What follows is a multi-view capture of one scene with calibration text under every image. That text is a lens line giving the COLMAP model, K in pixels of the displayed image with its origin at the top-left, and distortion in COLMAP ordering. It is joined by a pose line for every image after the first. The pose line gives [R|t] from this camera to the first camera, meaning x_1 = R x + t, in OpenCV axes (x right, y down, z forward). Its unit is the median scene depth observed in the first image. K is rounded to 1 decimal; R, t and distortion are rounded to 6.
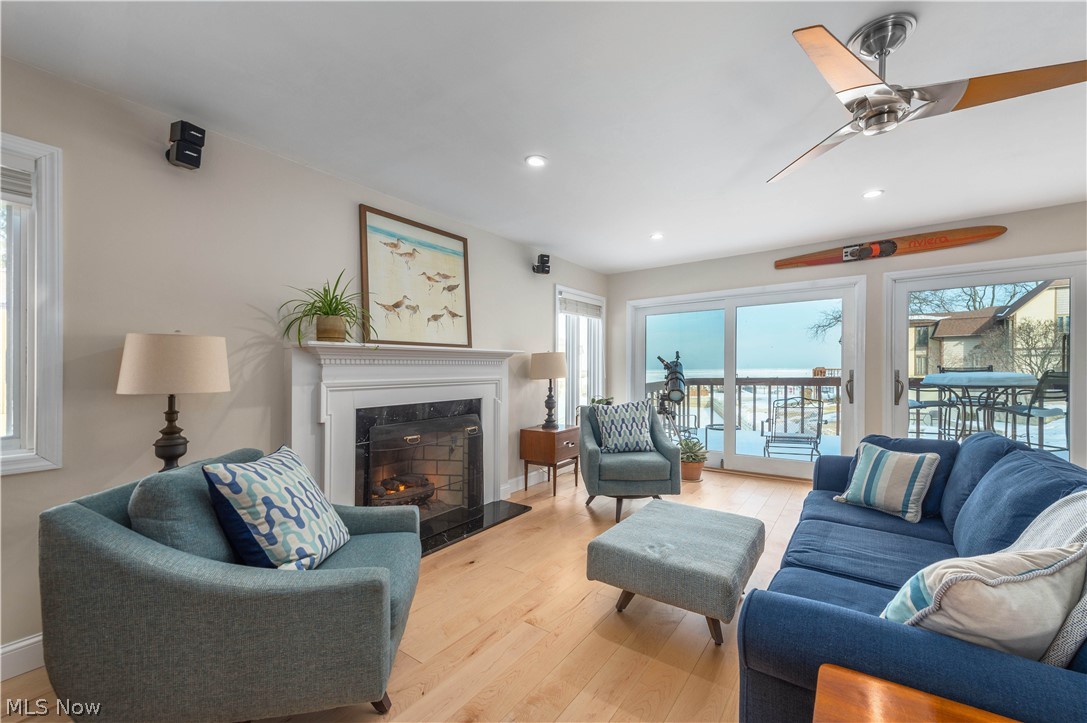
lens RADIAL K [[431.6, 0, 561.7], [0, 431.6, 364.1], [0, 0, 1]] dist [0.011362, -0.000933]
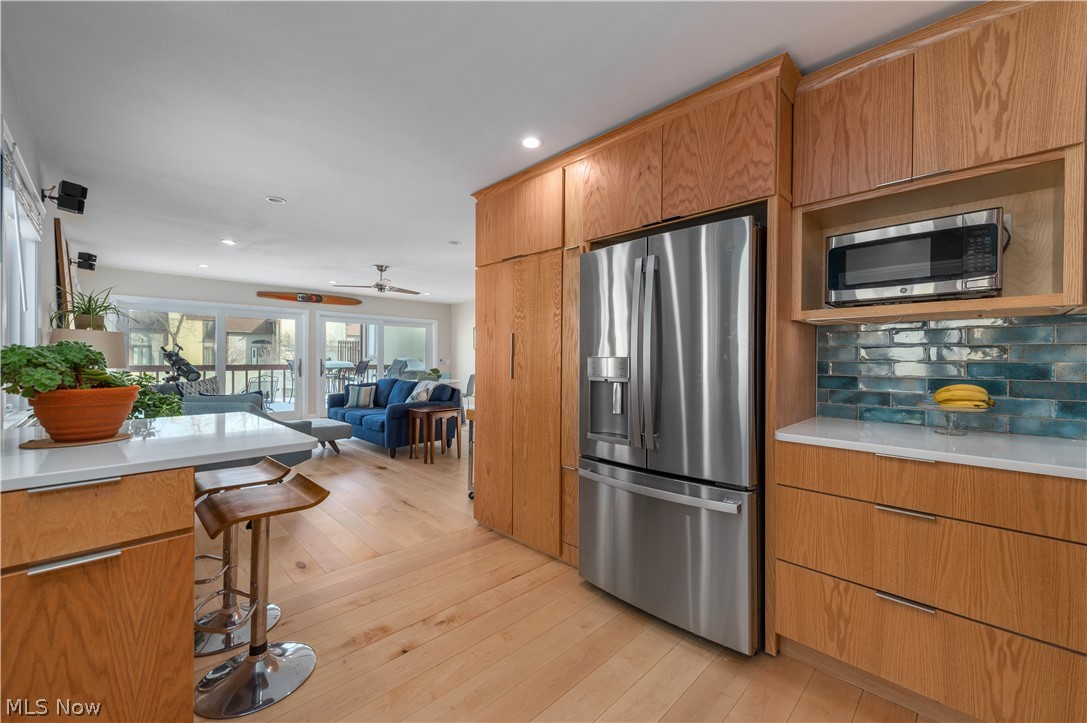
lens RADIAL K [[427.0, 0, 557.8], [0, 427.0, 361.1], [0, 0, 1]] dist [0.016256, -0.004694]
pose [[0.163439, 0.006448, 0.986532, -1.163101], [-0.020357, 0.999788, -0.003162, 0.005750], [-0.986343, -0.019566, 0.163535, -0.475412]]
